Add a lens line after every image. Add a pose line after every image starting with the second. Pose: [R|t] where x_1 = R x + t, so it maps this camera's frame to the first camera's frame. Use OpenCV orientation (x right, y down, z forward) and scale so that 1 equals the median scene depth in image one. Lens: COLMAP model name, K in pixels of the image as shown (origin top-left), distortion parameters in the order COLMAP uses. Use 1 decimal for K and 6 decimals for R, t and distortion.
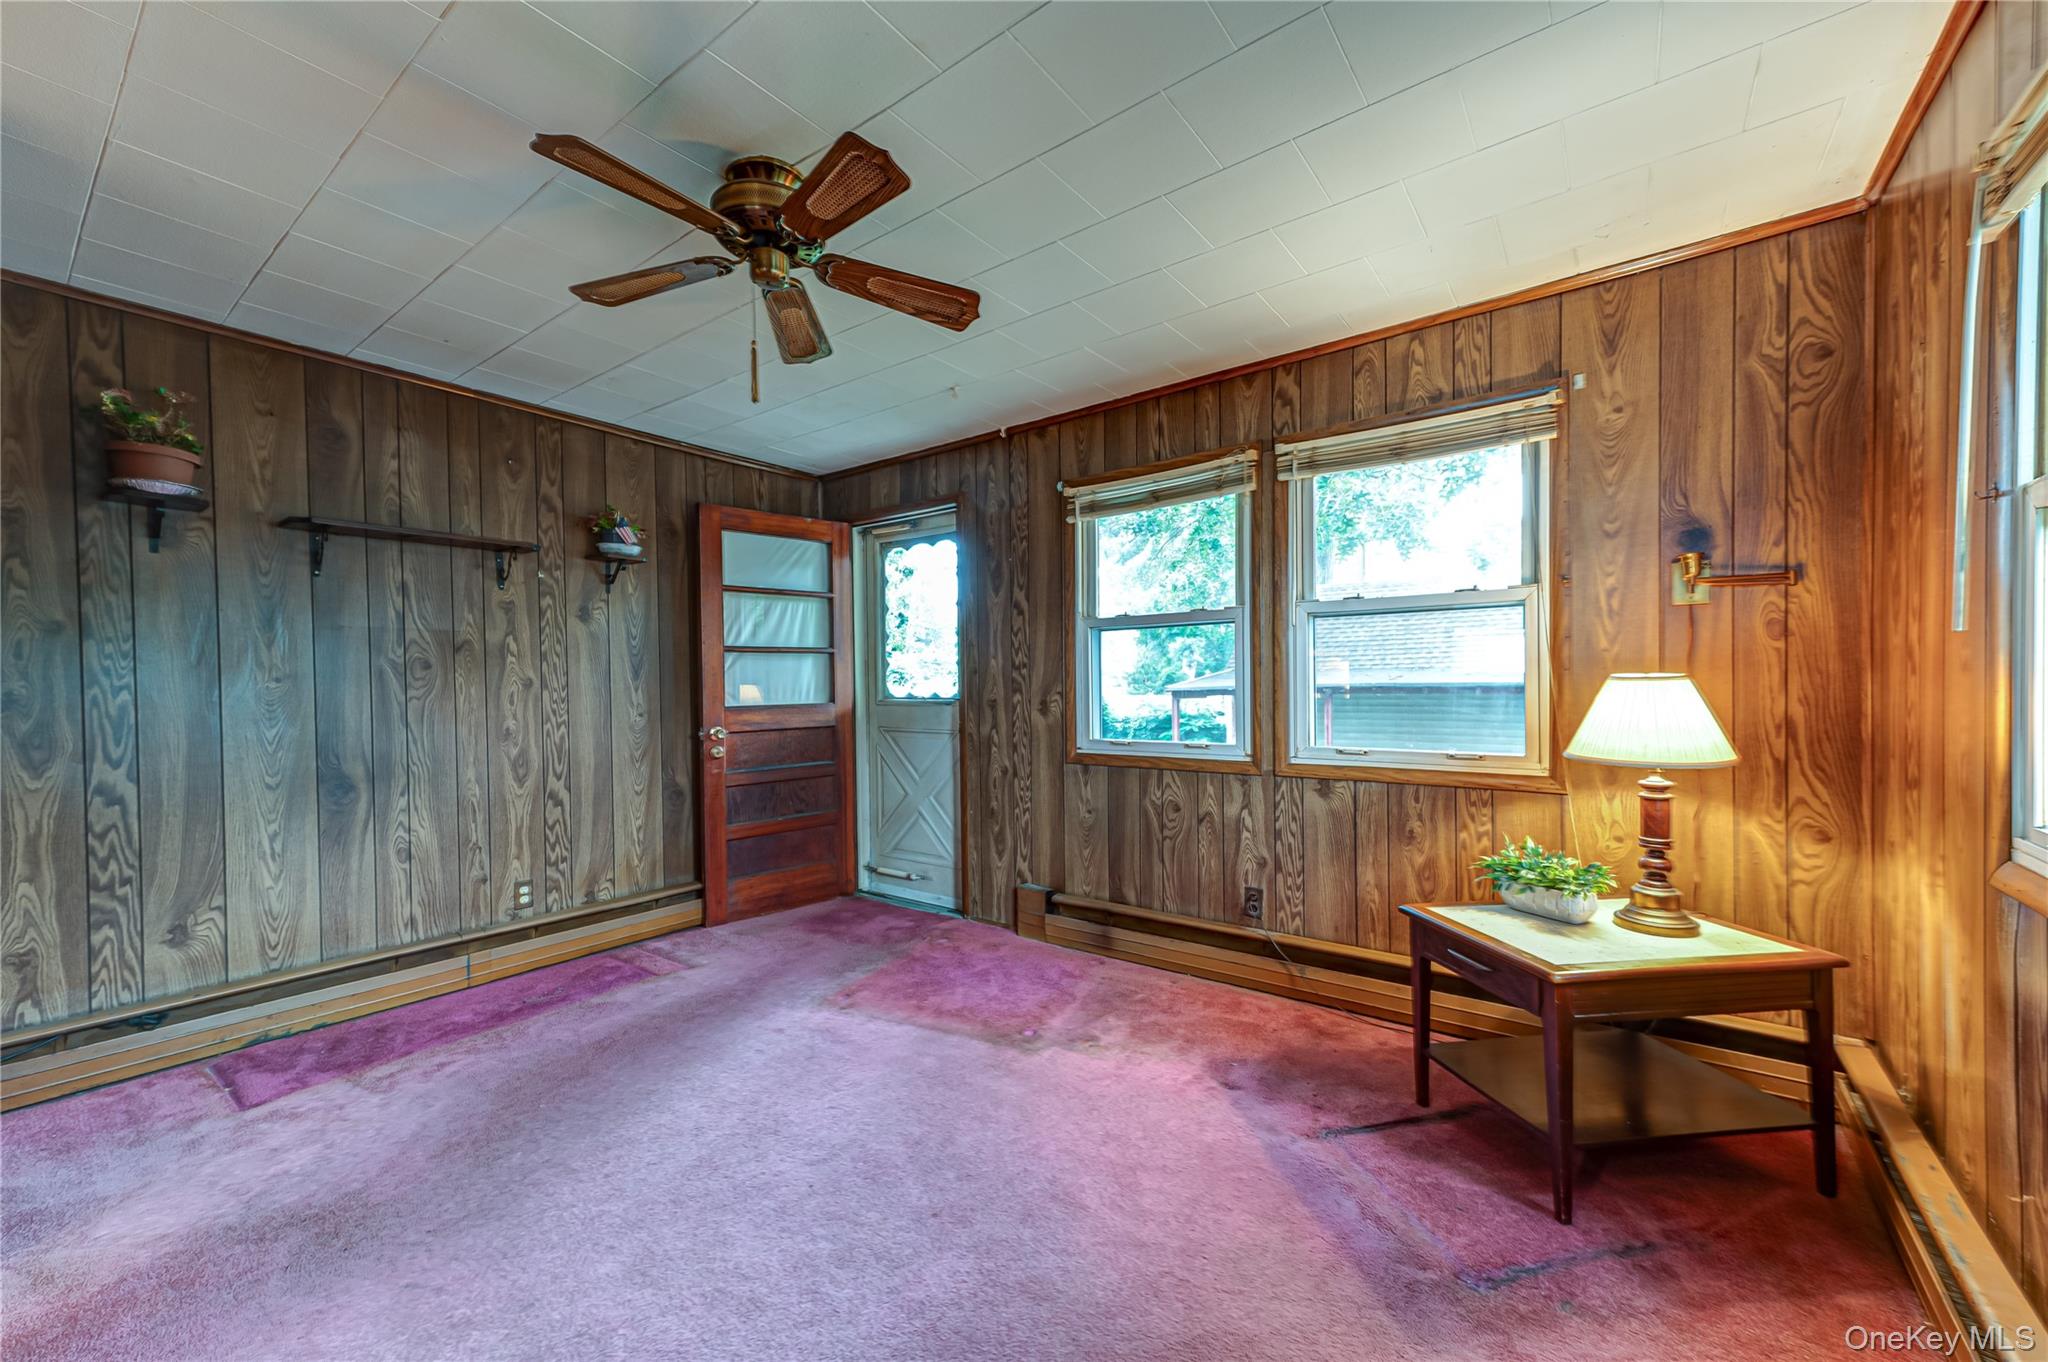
lens RADIAL K [[797.3, 0, 1027.9], [0, 797.3, 690.0], [0, 0, 1]] dist [-0.003087, -0.000570]
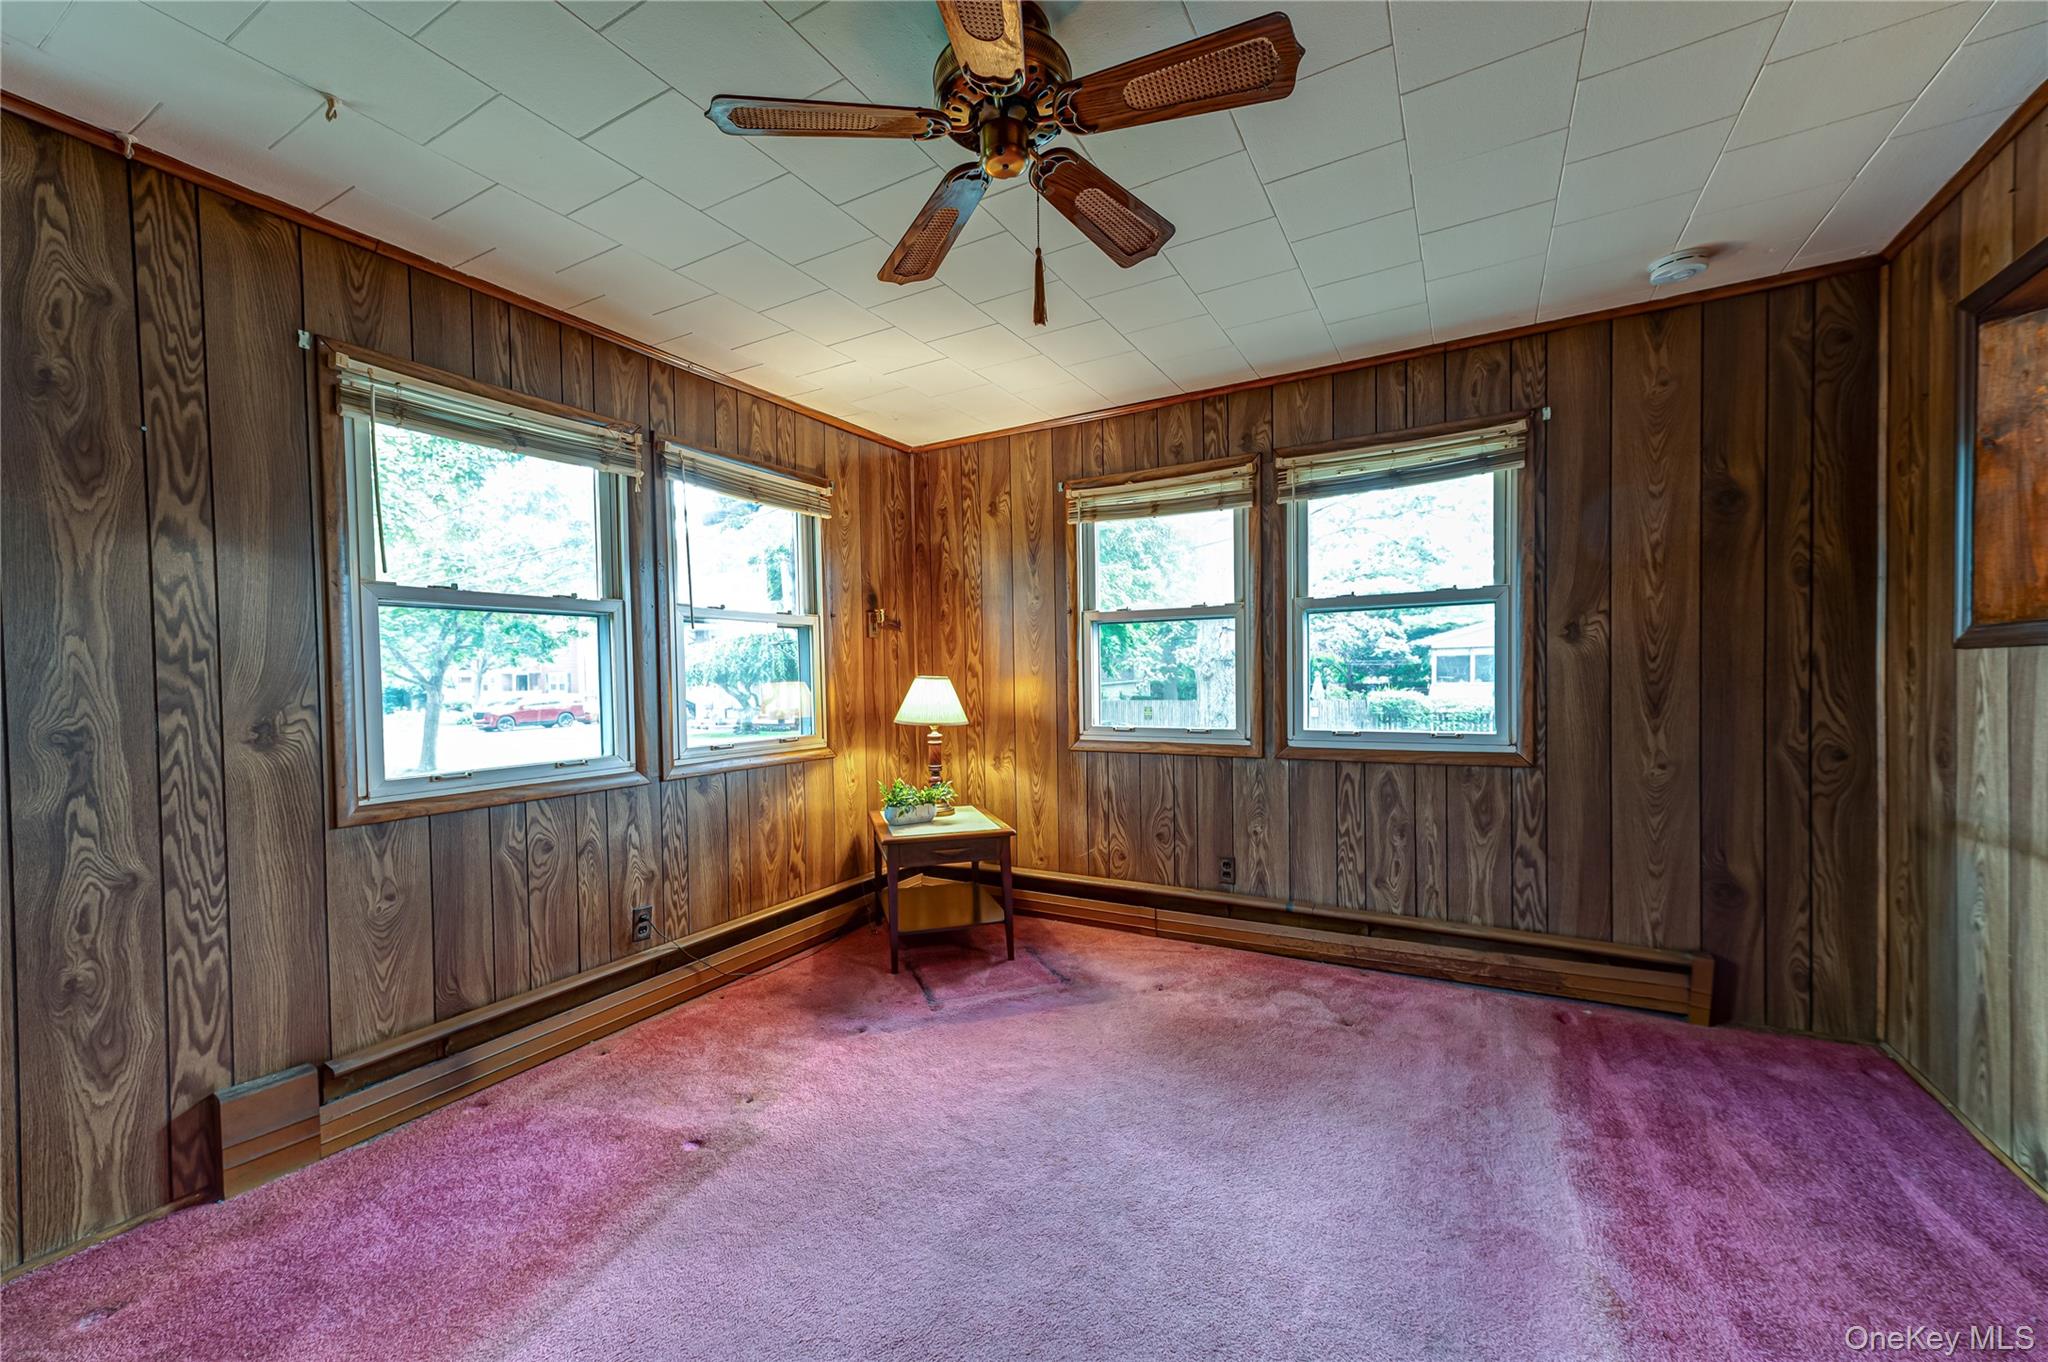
lens RADIAL K [[797.3, 0, 1025.1], [0, 797.3, 687.0], [0, 0, 1]] dist [-0.003087, -0.000570]
pose [[-0.150104, 0.000487, 0.988670, -0.690805], [0.028361, 0.999590, 0.003814, 0.002118], [-0.988263, 0.028612, -0.150056, 0.689609]]
